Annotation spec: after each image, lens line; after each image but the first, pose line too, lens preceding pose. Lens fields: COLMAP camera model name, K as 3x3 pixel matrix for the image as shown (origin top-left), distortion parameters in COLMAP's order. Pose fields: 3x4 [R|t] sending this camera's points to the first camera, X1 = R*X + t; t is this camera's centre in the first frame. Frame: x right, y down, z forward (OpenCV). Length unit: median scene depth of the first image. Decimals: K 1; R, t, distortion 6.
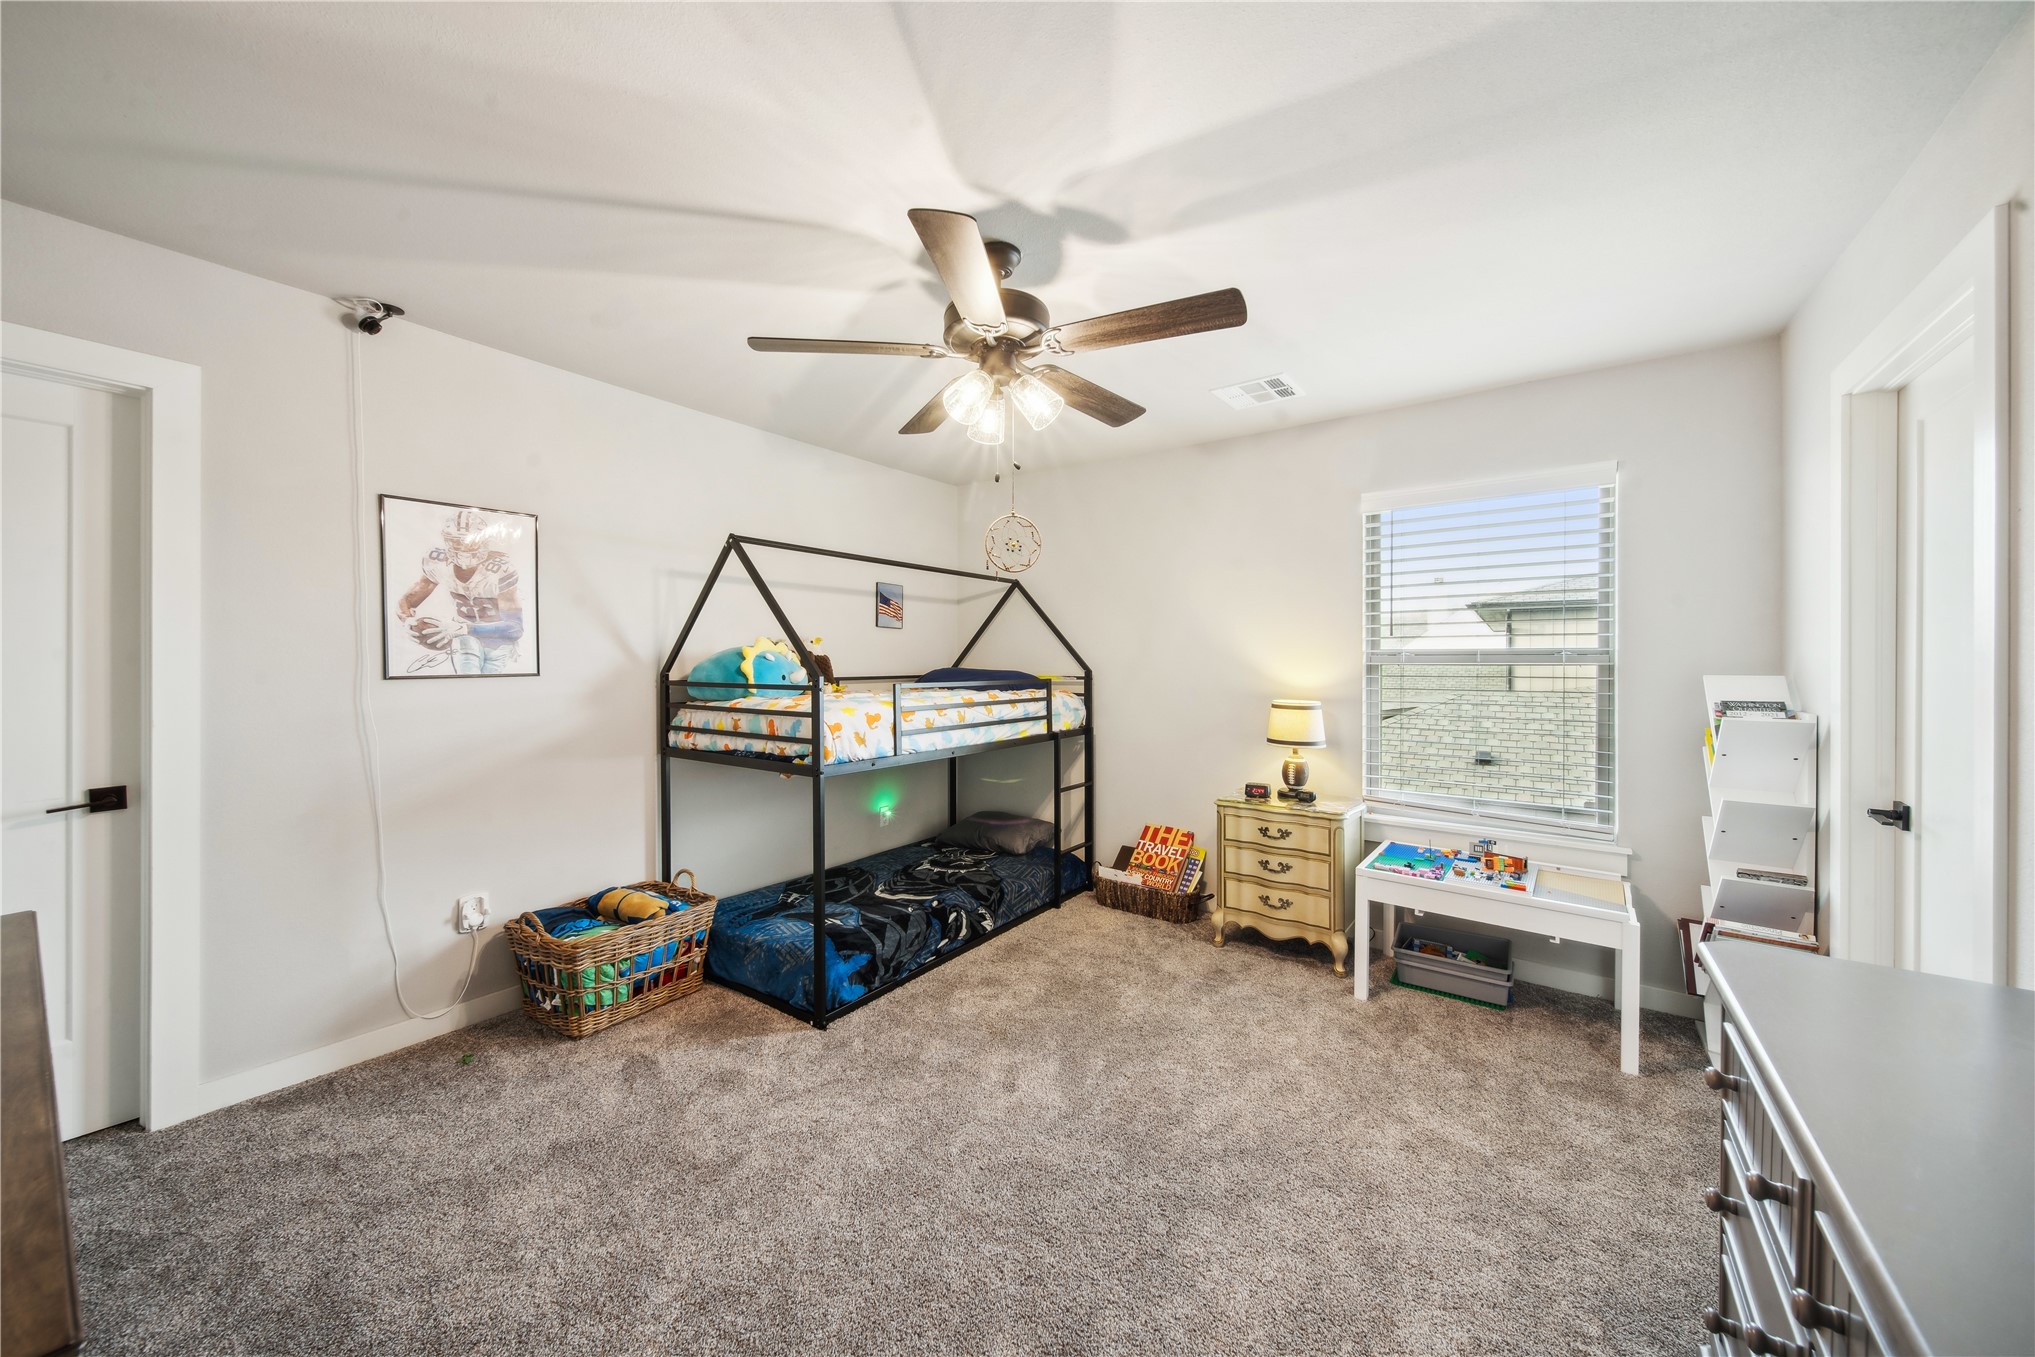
lens RADIAL K [[697.9, 0, 1011.2], [0, 697.9, 663.7], [0, 0, 1]] dist [-0.000328, -0.000129]
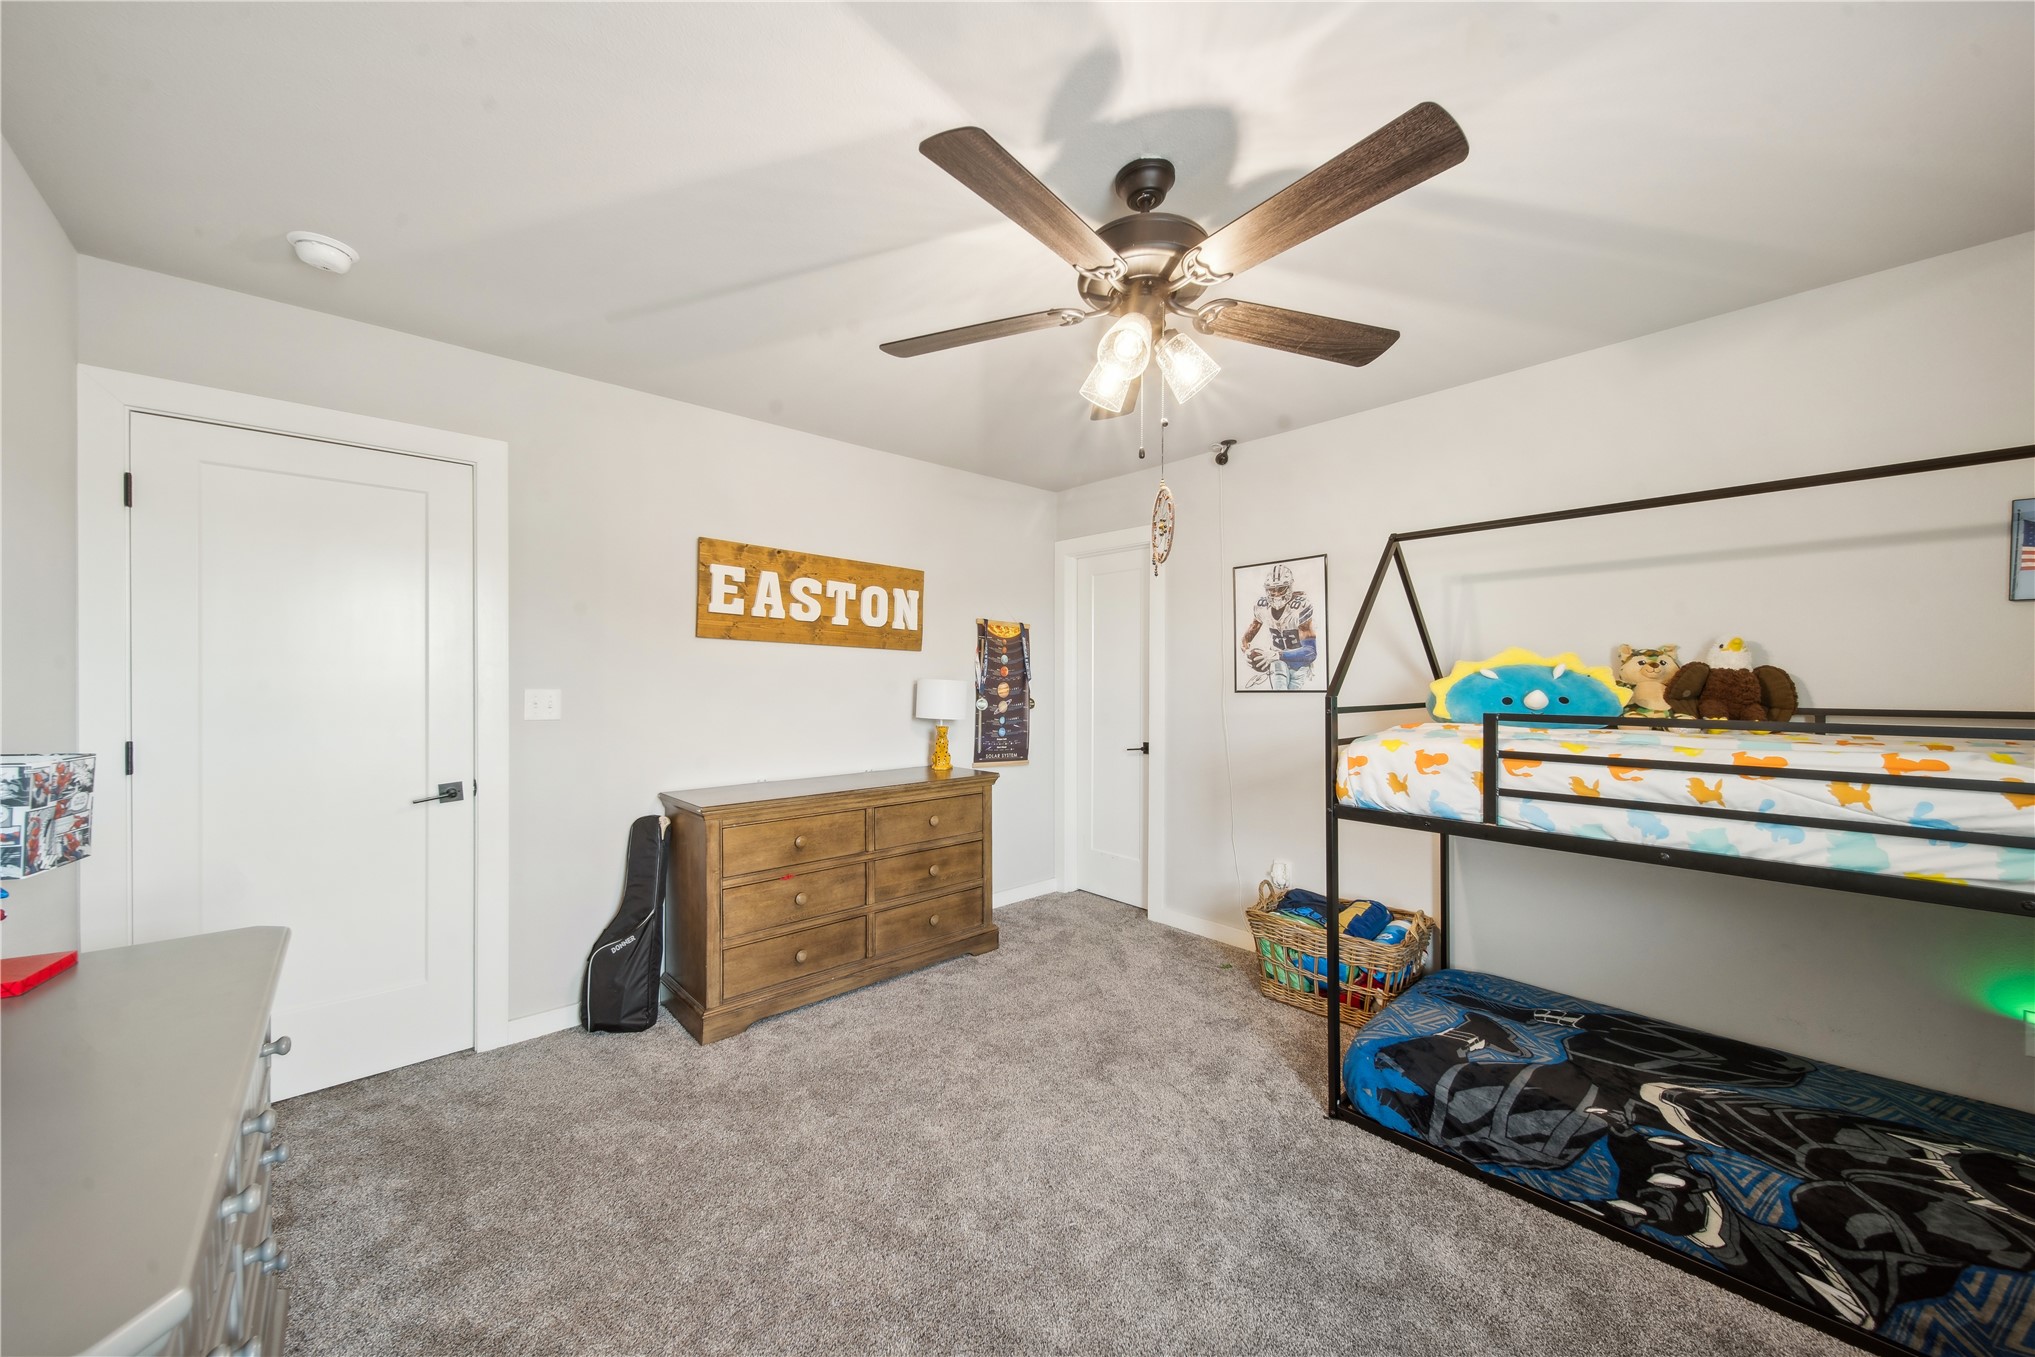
lens RADIAL K [[721.0, 0, 1013.4], [0, 721.0, 684.4], [0, 0, 1]] dist [-0.008600, -0.000229]
pose [[-0.197720, 0.002094, -0.980256, 0.612474], [-0.004481, 0.999985, 0.003040, 0.002352], [0.980248, 0.004994, -0.197708, 0.749905]]
